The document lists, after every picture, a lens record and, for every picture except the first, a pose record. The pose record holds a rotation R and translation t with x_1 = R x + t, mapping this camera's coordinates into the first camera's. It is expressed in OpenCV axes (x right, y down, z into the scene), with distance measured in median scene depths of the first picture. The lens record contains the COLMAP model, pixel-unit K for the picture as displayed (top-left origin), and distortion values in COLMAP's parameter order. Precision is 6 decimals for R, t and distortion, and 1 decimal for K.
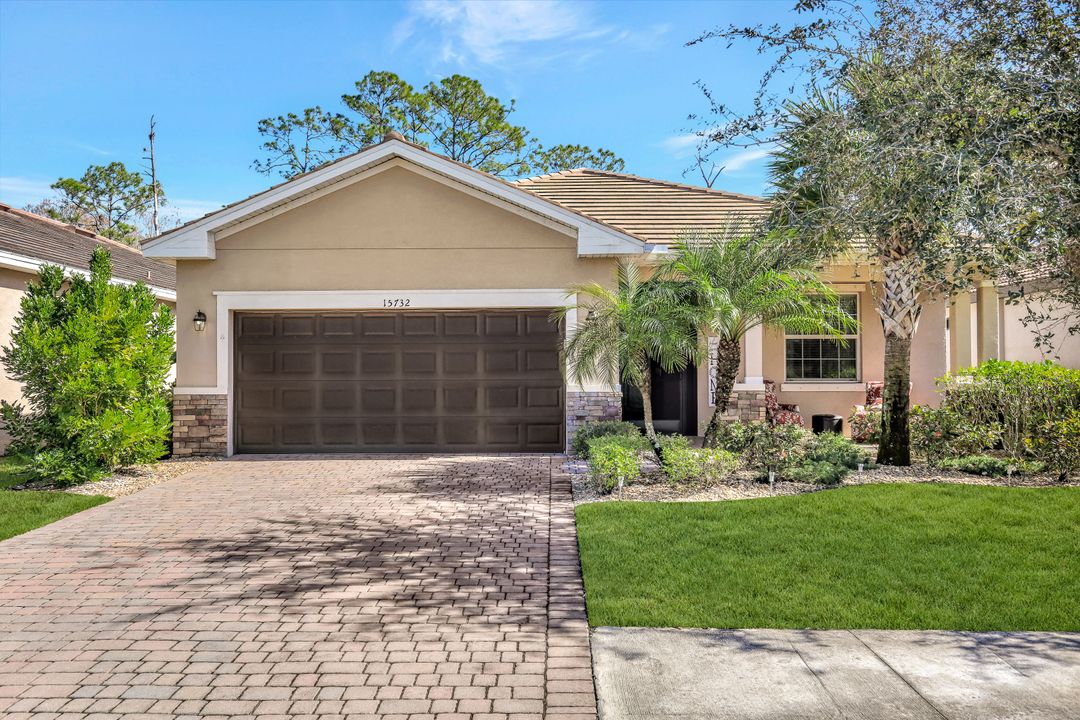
lens RADIAL K [[923.2, 0, 540.5], [0, 923.2, 363.1], [0, 0, 1]] dist [-0.050229, -0.003010]
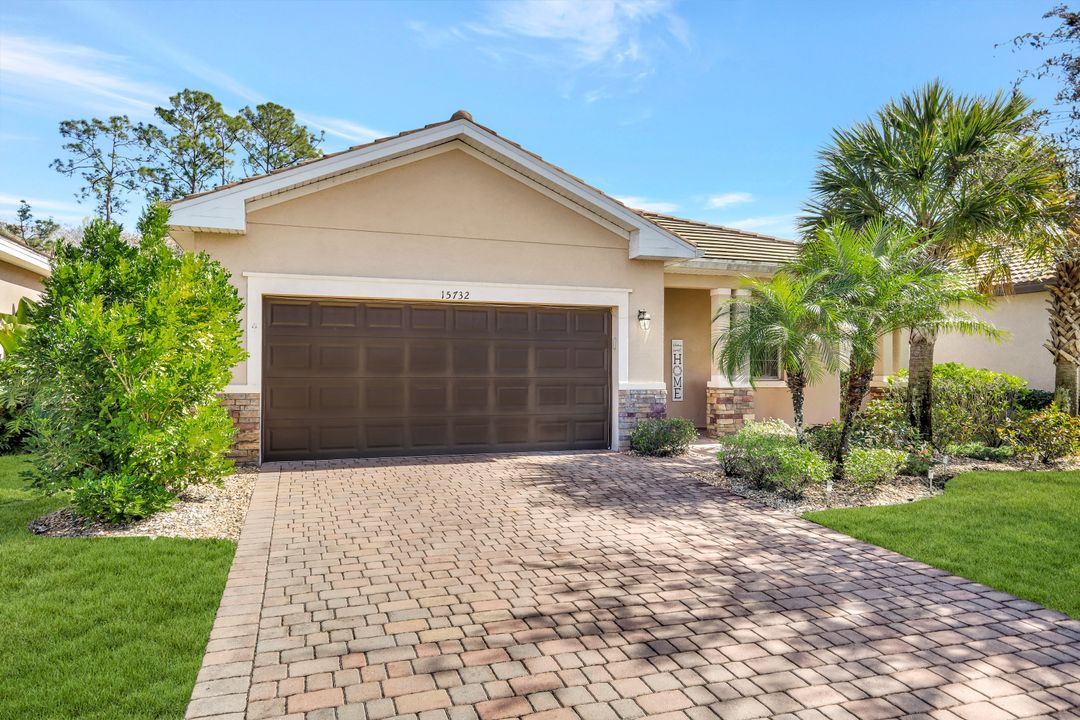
lens RADIAL K [[711.9, 0, 541.2], [0, 711.9, 358.3], [0, 0, 1]] dist [-0.012118, 0.005591]
pose [[0.941245, 0.013210, 0.337467, -0.311534], [-0.012811, 0.999912, -0.003410, 0.000460], [-0.337483, -0.001114, 0.941331, 0.281441]]
